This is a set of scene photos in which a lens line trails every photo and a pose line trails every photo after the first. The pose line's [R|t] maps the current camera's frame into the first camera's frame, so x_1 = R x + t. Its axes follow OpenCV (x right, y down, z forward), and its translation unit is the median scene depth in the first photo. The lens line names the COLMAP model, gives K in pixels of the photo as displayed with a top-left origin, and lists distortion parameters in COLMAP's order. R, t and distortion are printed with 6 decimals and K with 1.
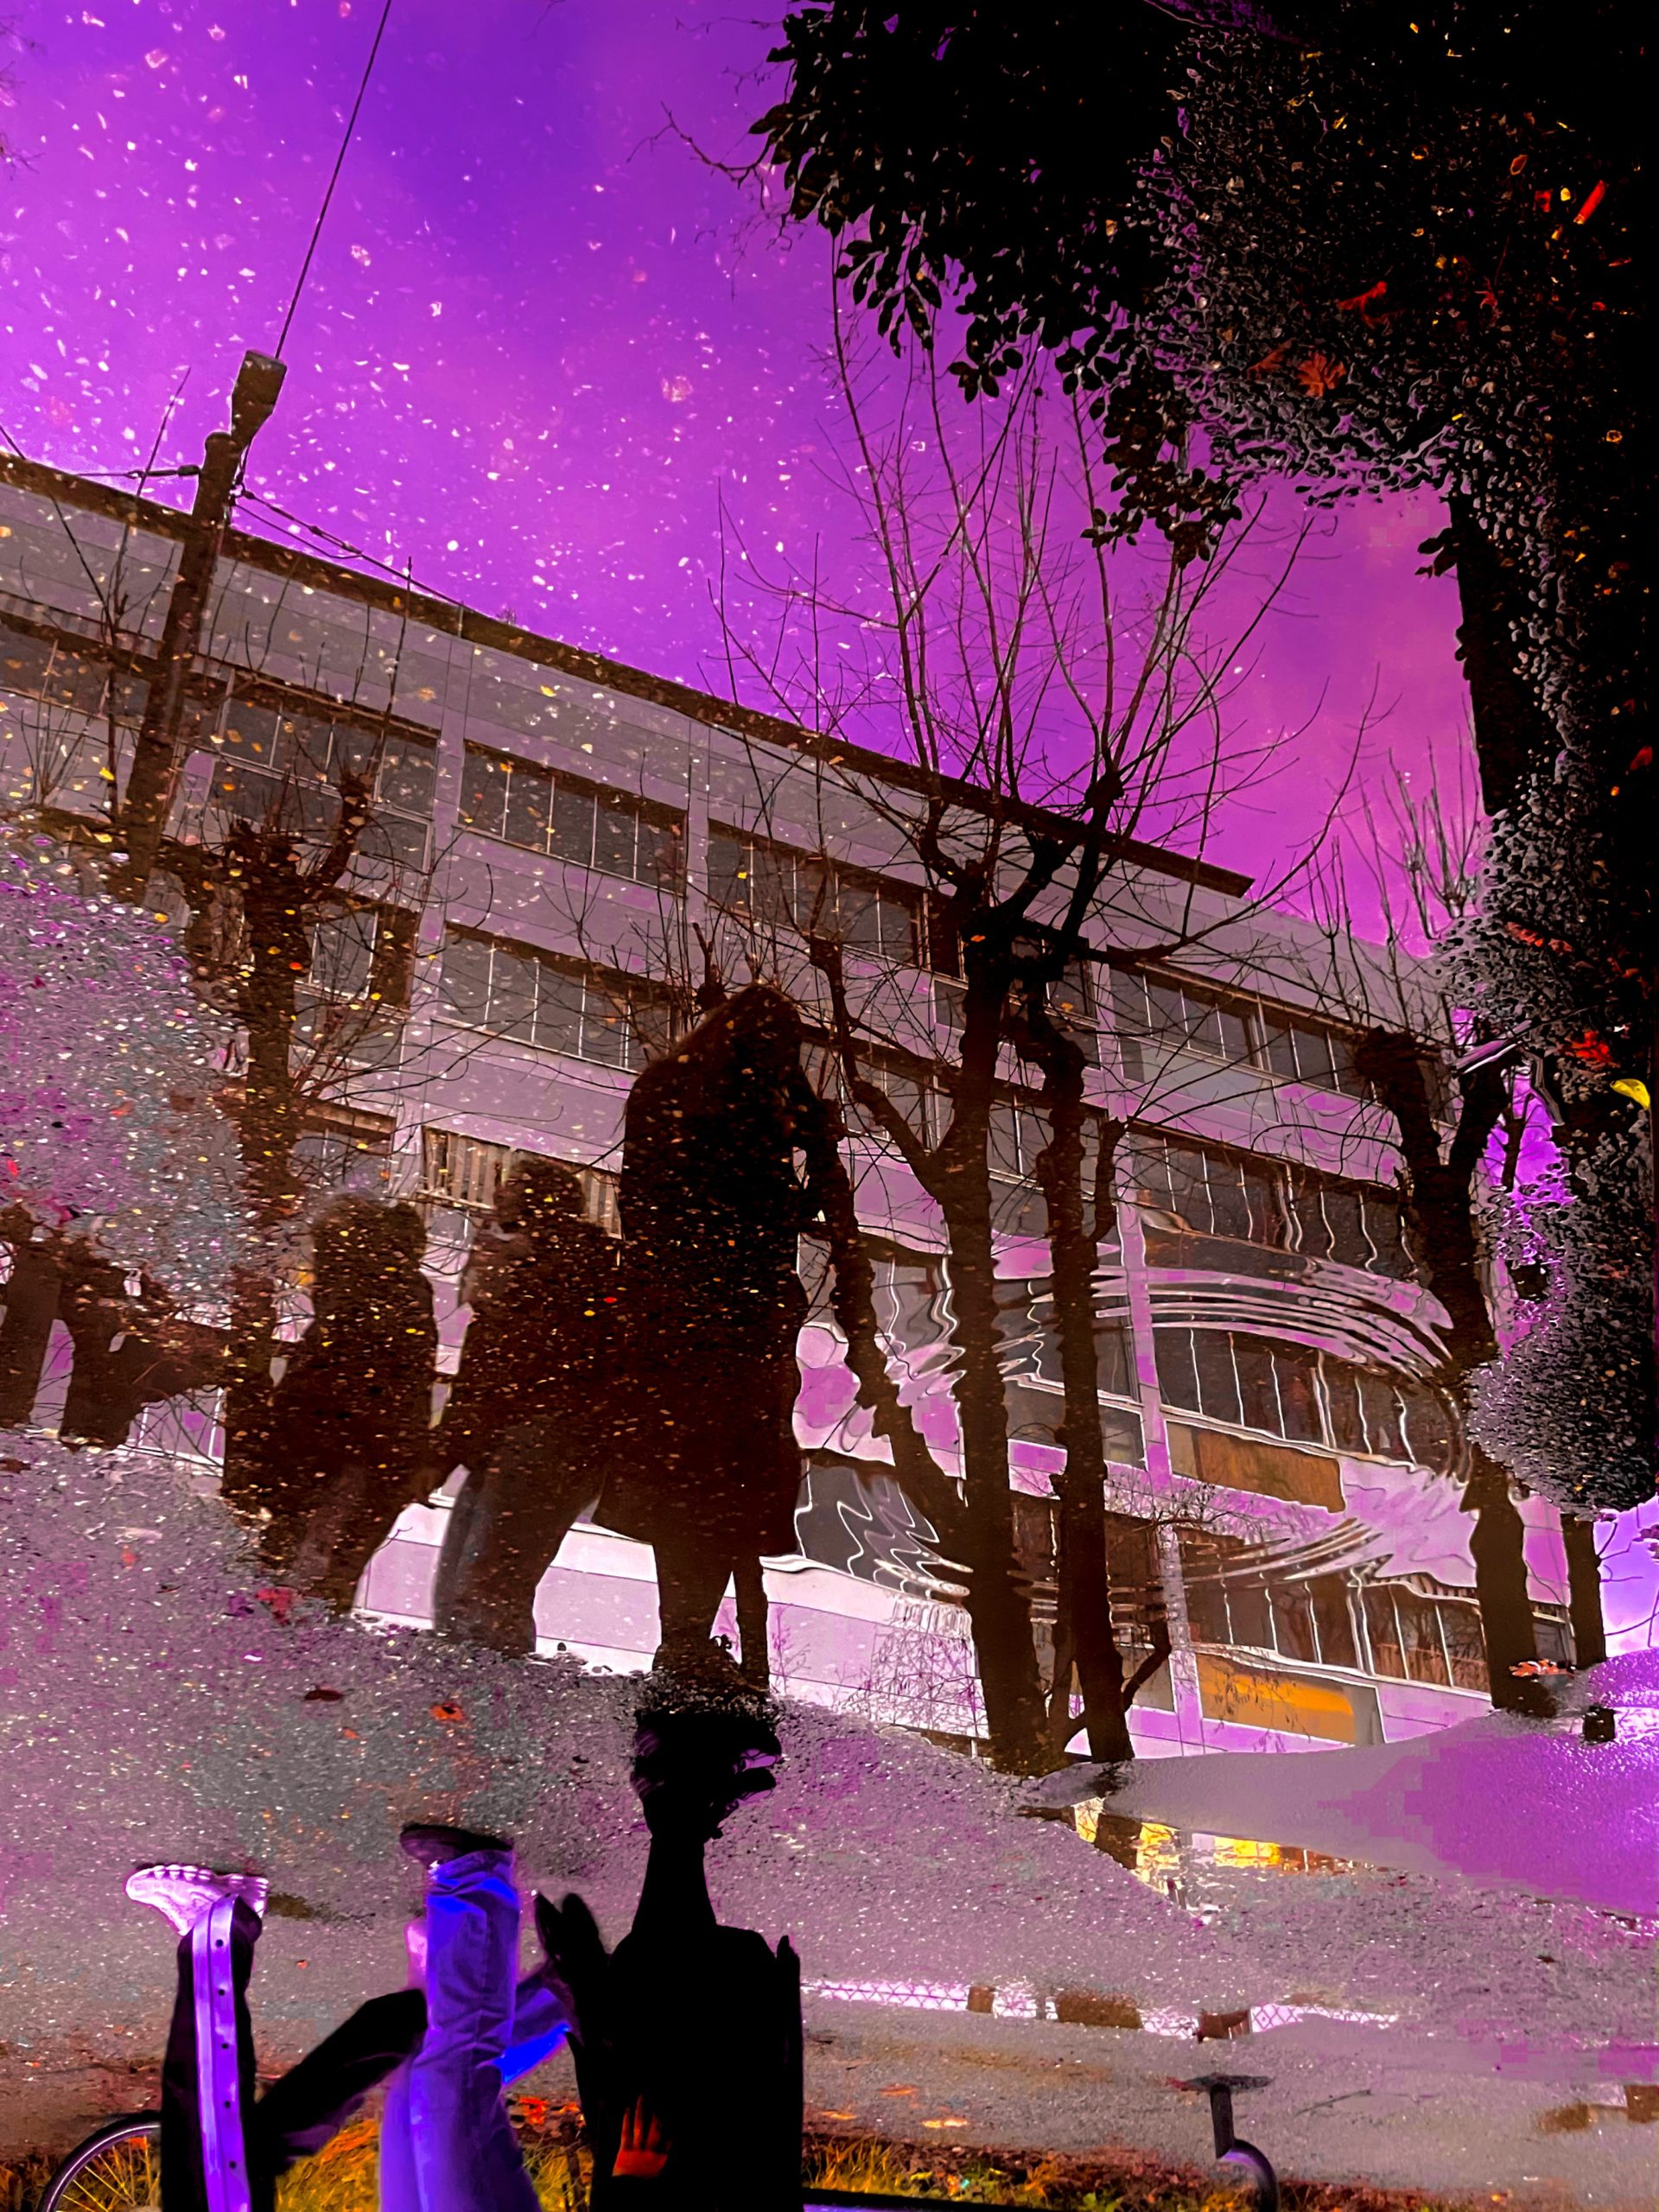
lens RADIAL K [[2238.4, 0, 829.5], [0, 2238.4, 1106.0], [0, 0, 1]] dist [-0.013426, 0.041065]
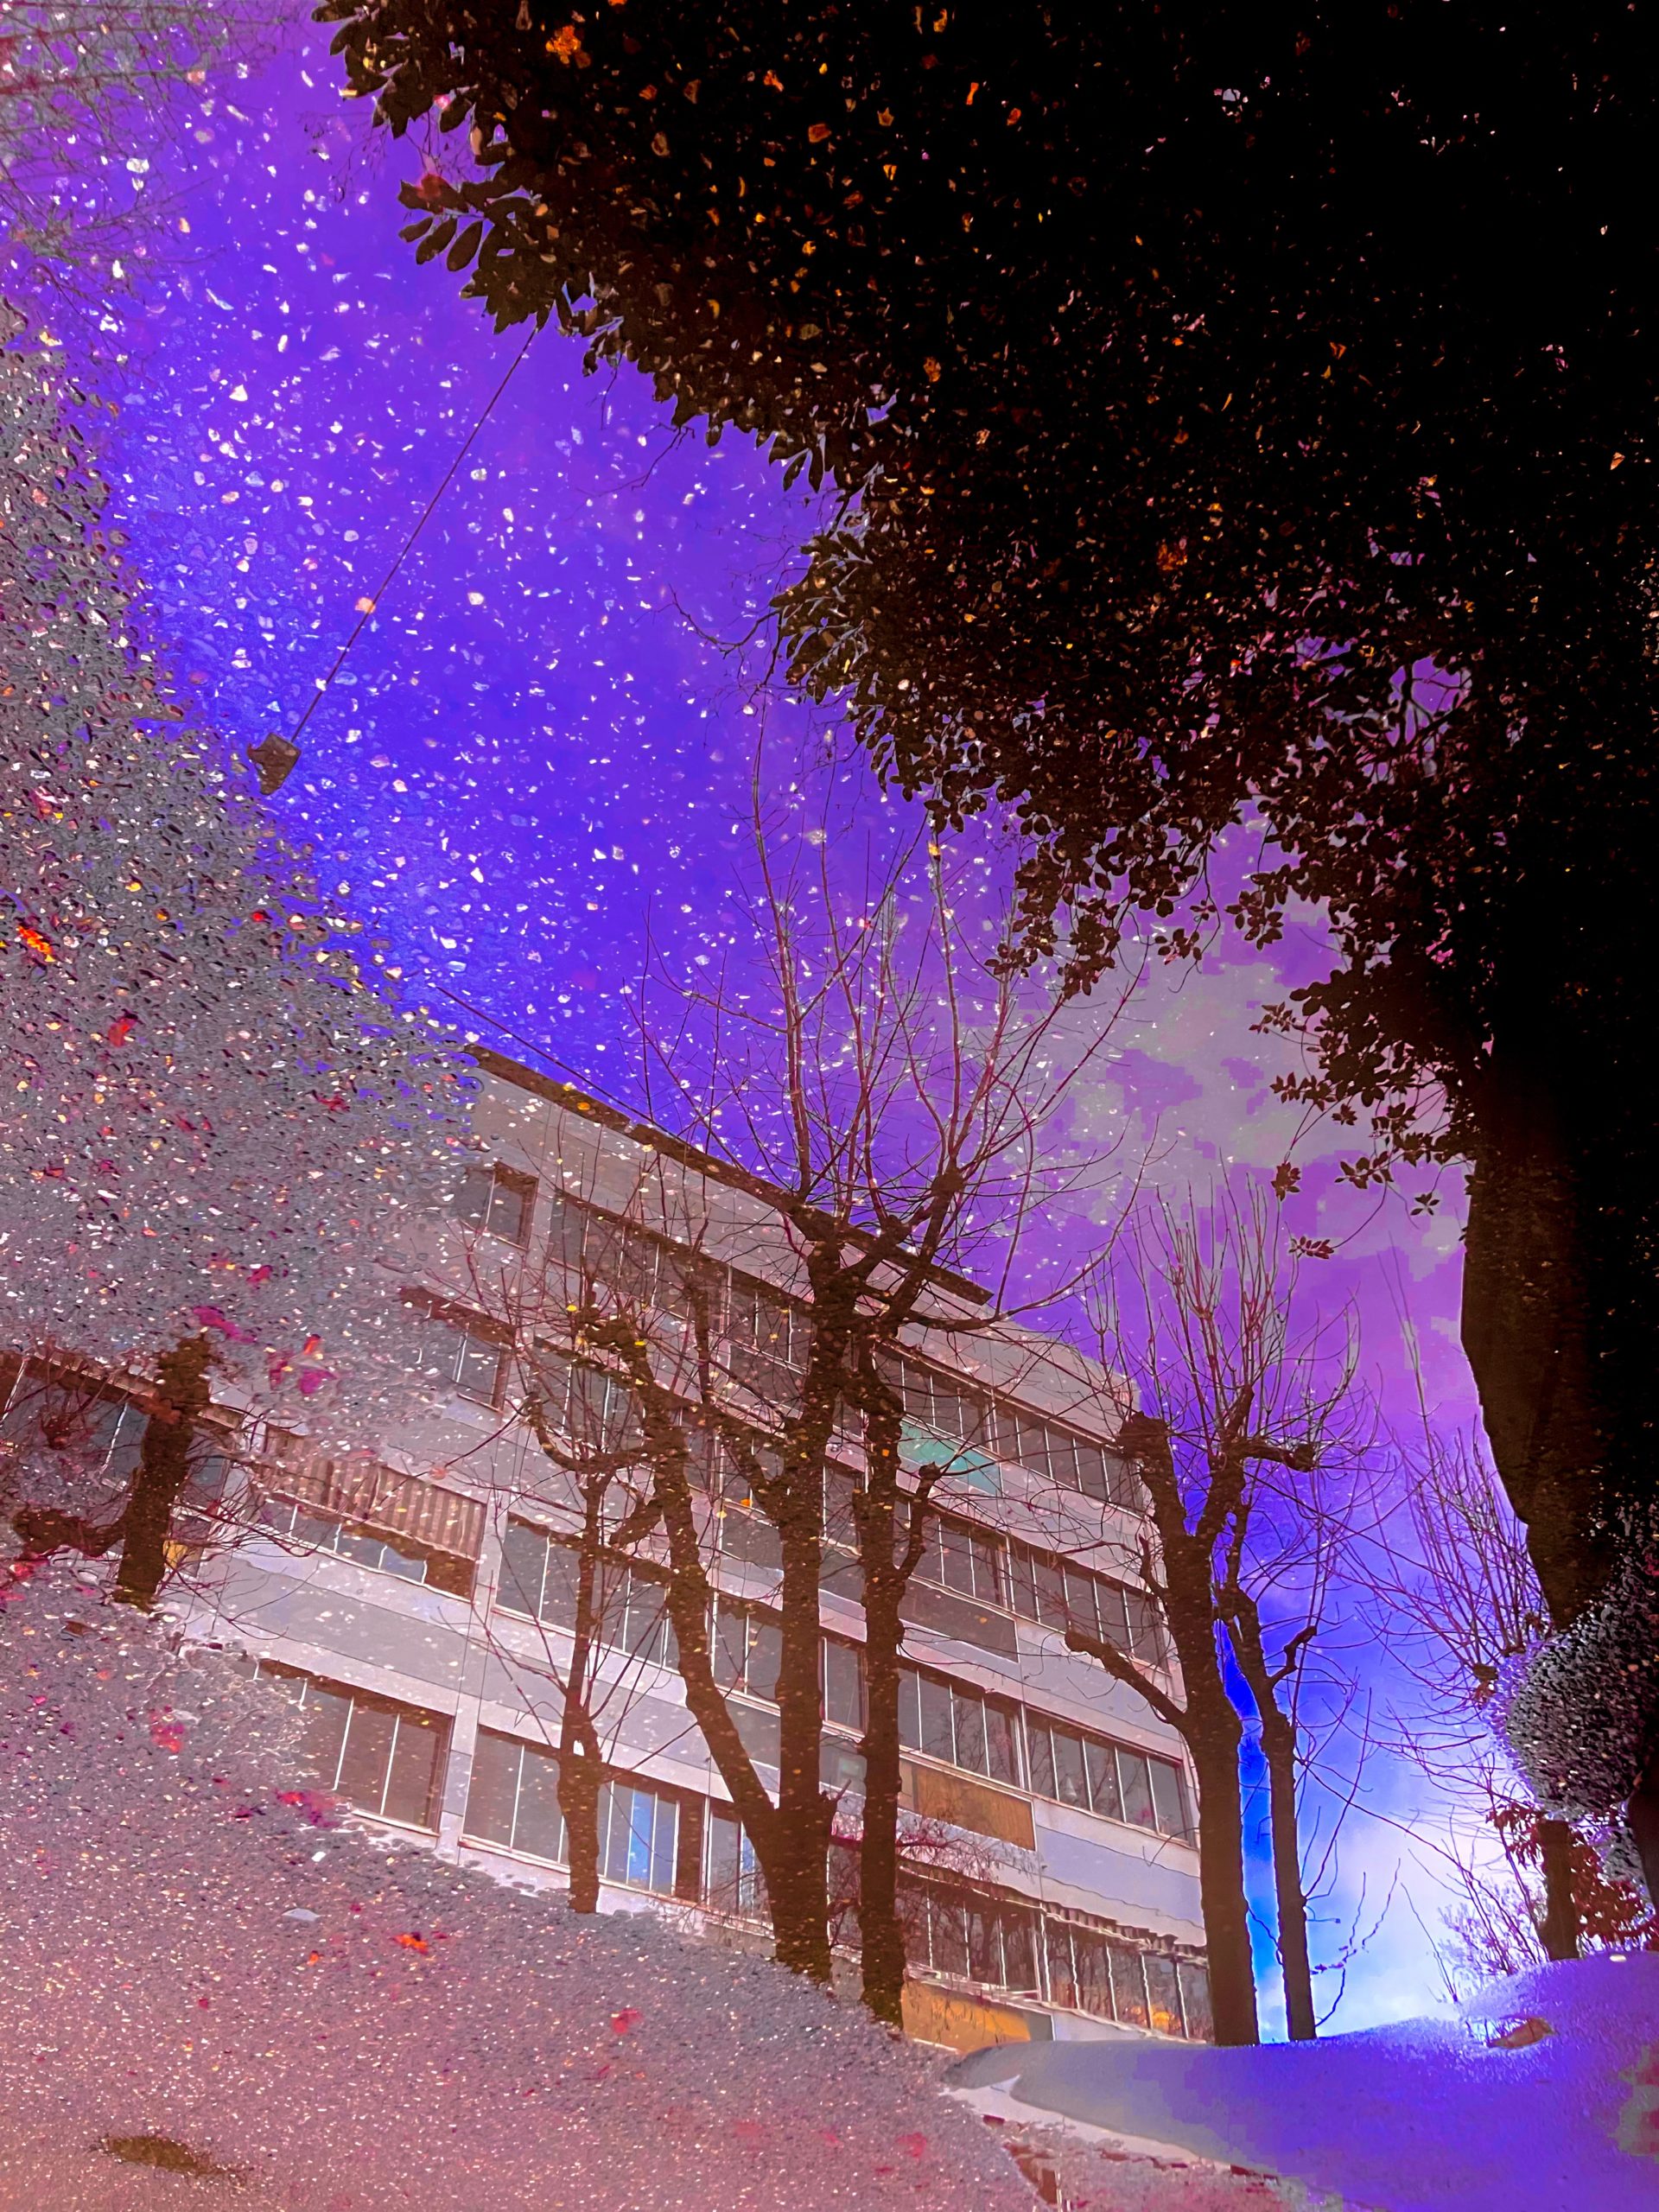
lens RADIAL K [[1827.9, 0, 829.5], [0, 1827.9, 1106.0], [0, 0, 1]] dist [-0.007983, 0.017724]
pose [[0.984056, 0.126969, 0.124548, -0.136496], [-0.098903, 0.972657, -0.210135, 0.059088], [-0.147823, 0.194466, 0.969707, 0.105171]]
